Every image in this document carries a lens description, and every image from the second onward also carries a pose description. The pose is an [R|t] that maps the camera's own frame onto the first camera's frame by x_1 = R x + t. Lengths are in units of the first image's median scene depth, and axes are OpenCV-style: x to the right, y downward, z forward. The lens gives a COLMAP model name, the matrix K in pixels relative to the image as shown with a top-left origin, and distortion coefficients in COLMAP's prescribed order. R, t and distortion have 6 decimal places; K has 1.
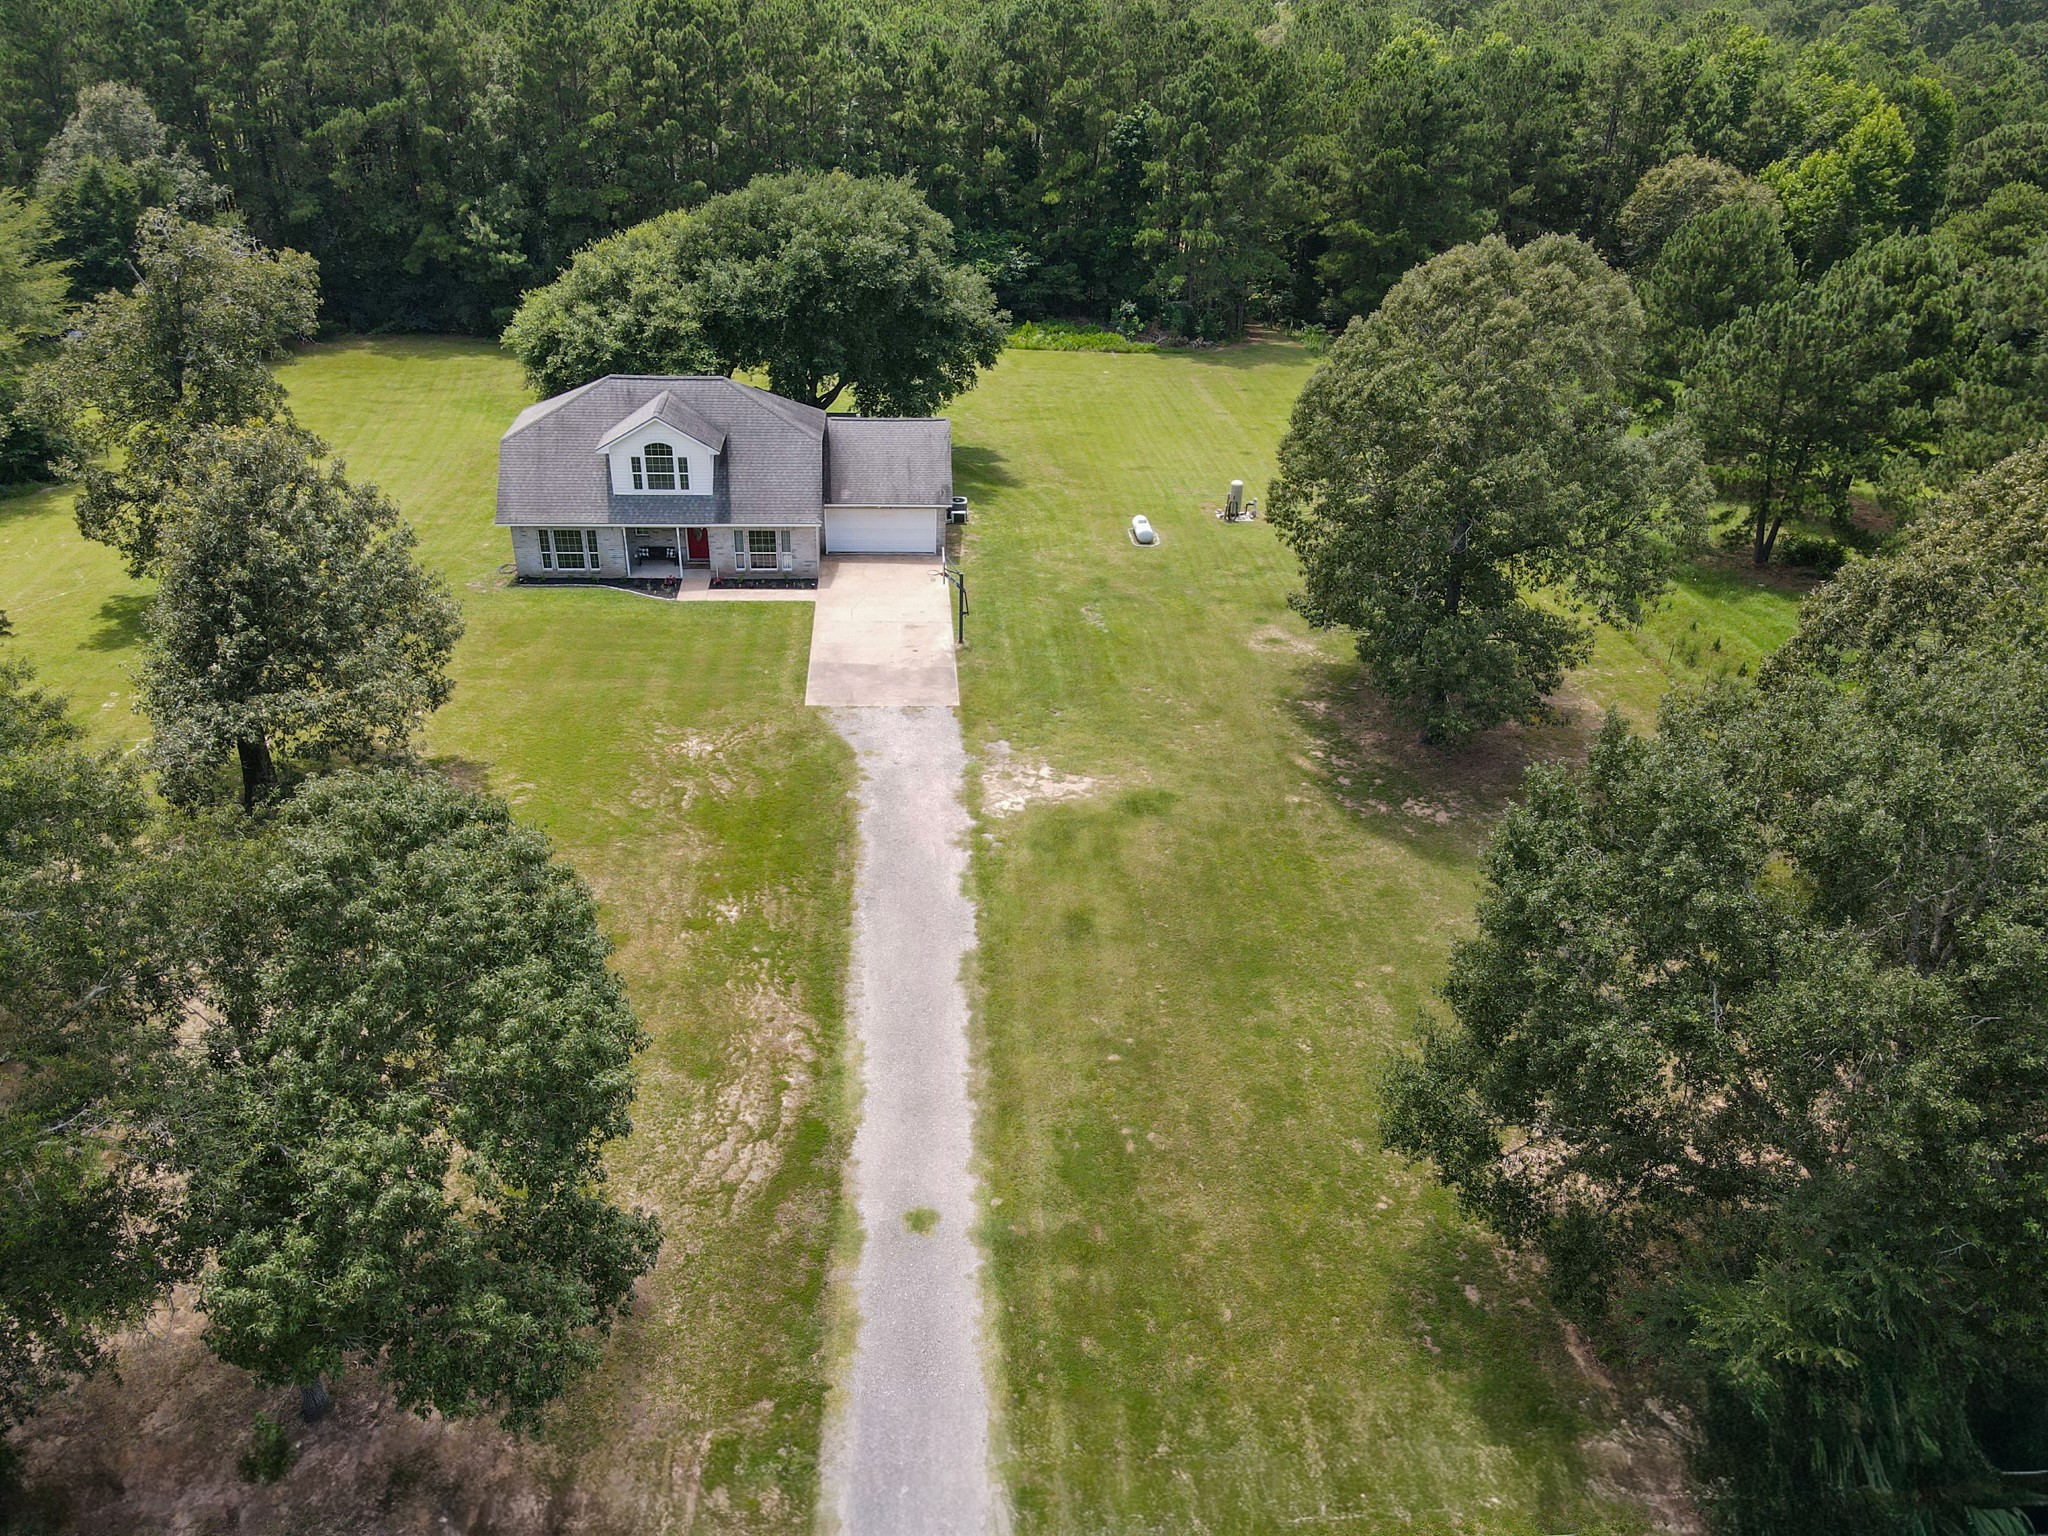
lens RADIAL K [[1549.3, 0, 1030.0], [0, 1549.3, 788.2], [0, 0, 1]] dist [-0.000193, 0.006388]
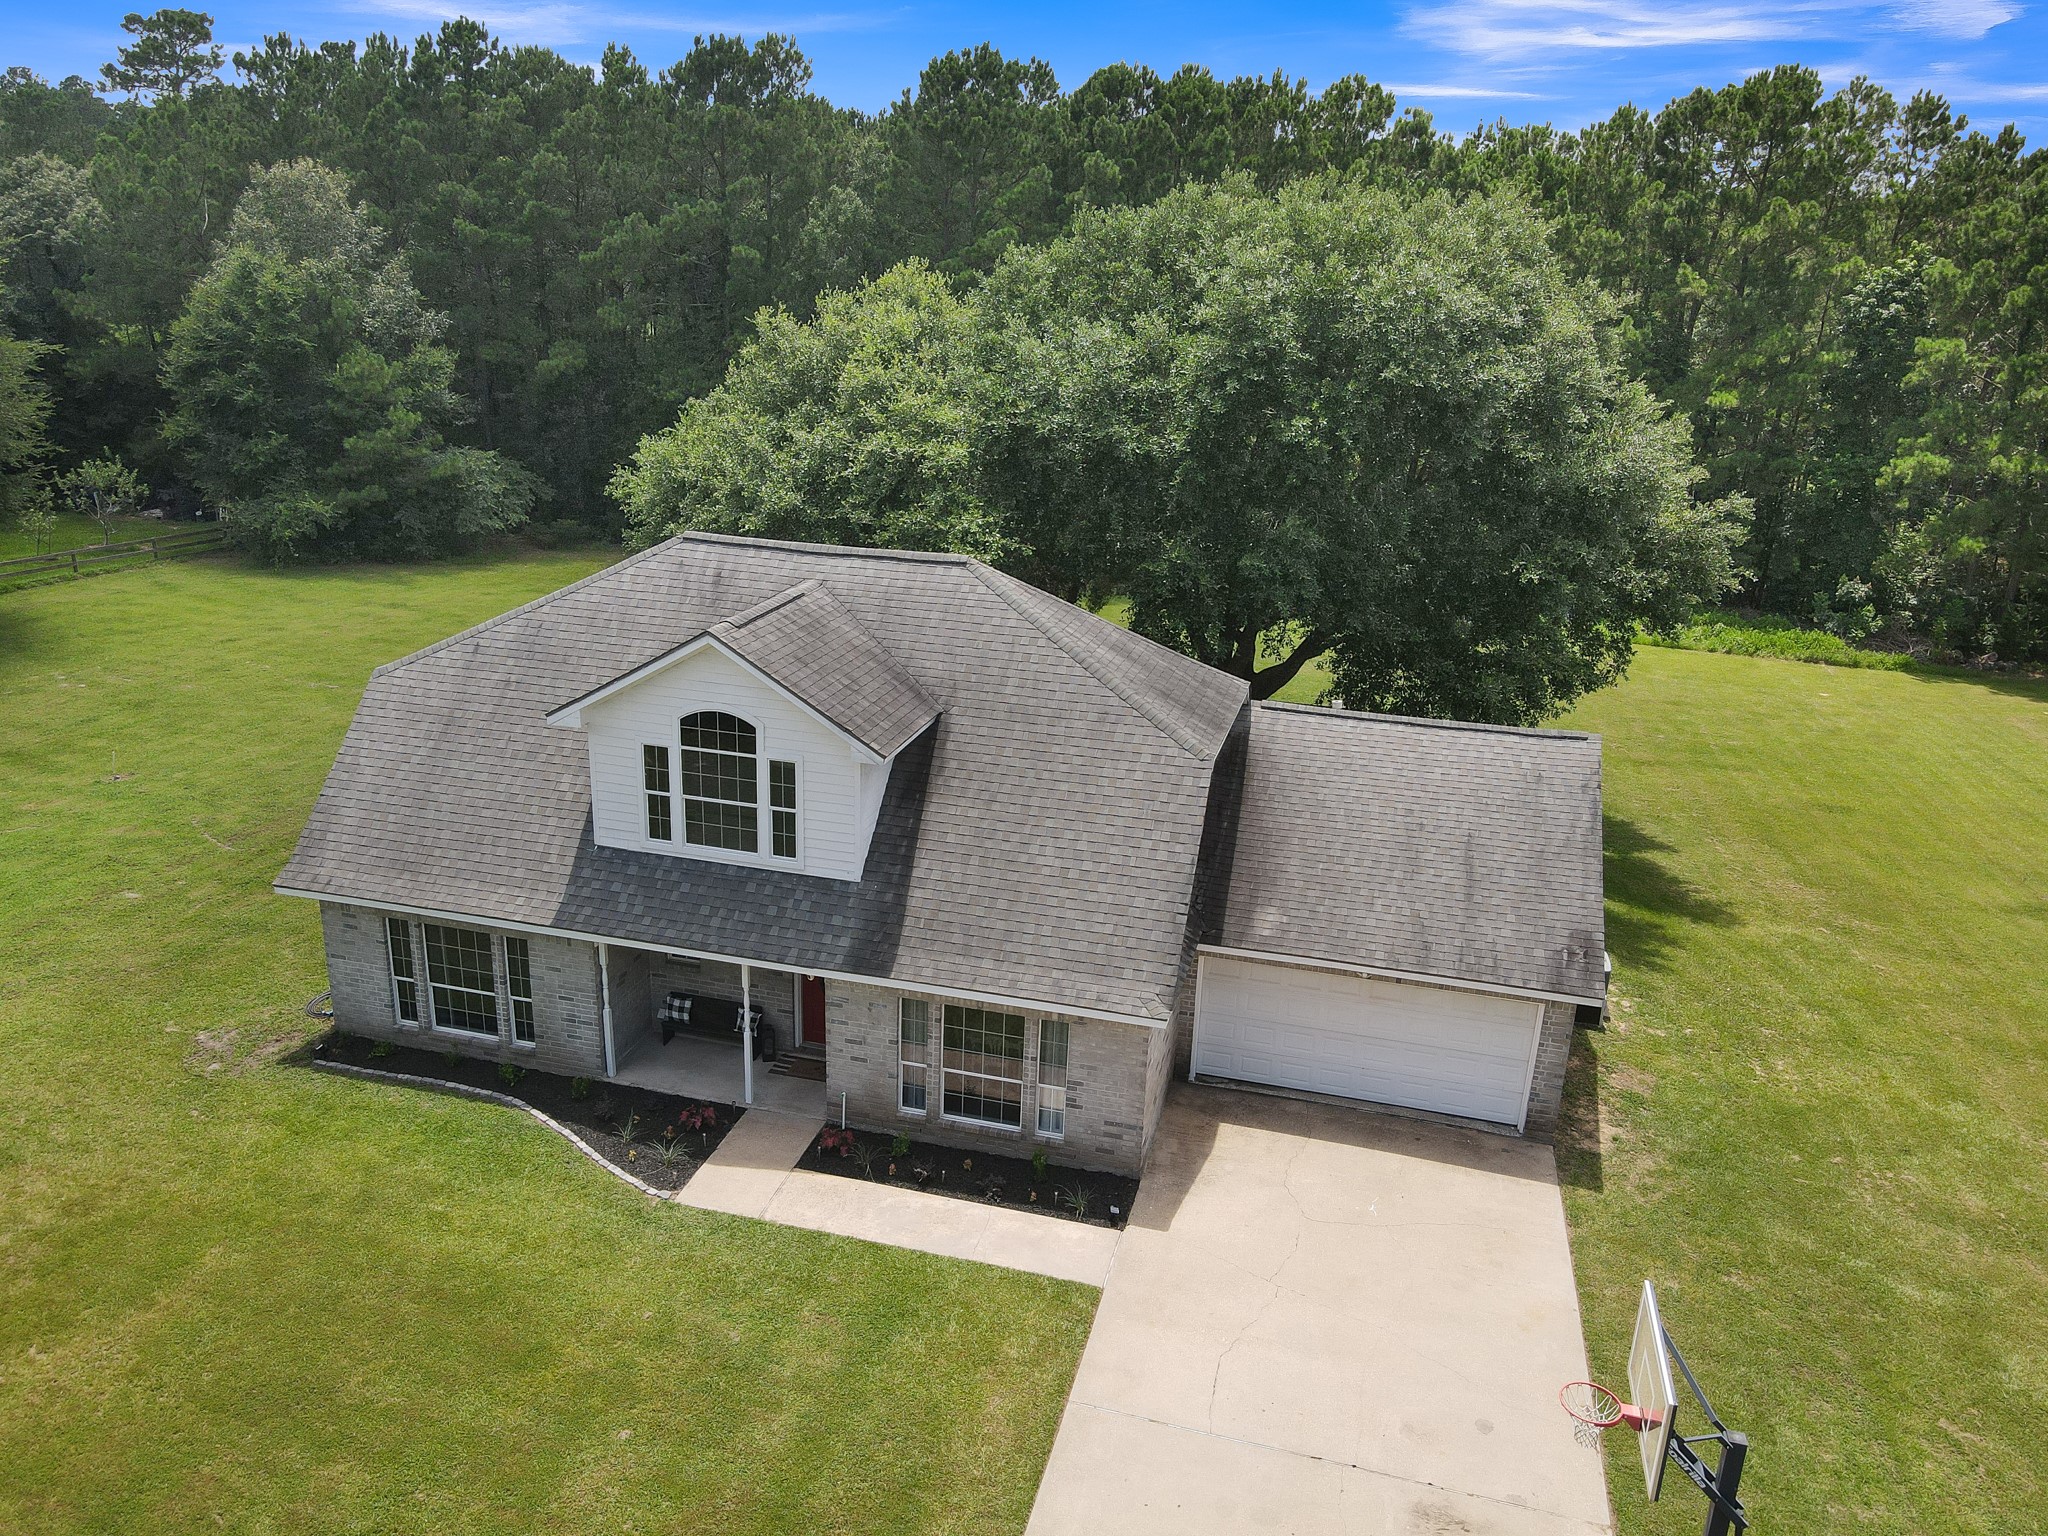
lens RADIAL K [[1549.3, 0, 1009.6], [0, 1549.3, 785.1], [0, 0, 1]] dist [-0.000193, 0.006388]
pose [[0.945561, 0.108088, -0.306970, -0.071830], [-0.168896, 0.969250, -0.178967, -0.148414], [0.278187, 0.221071, 0.934741, 0.663894]]
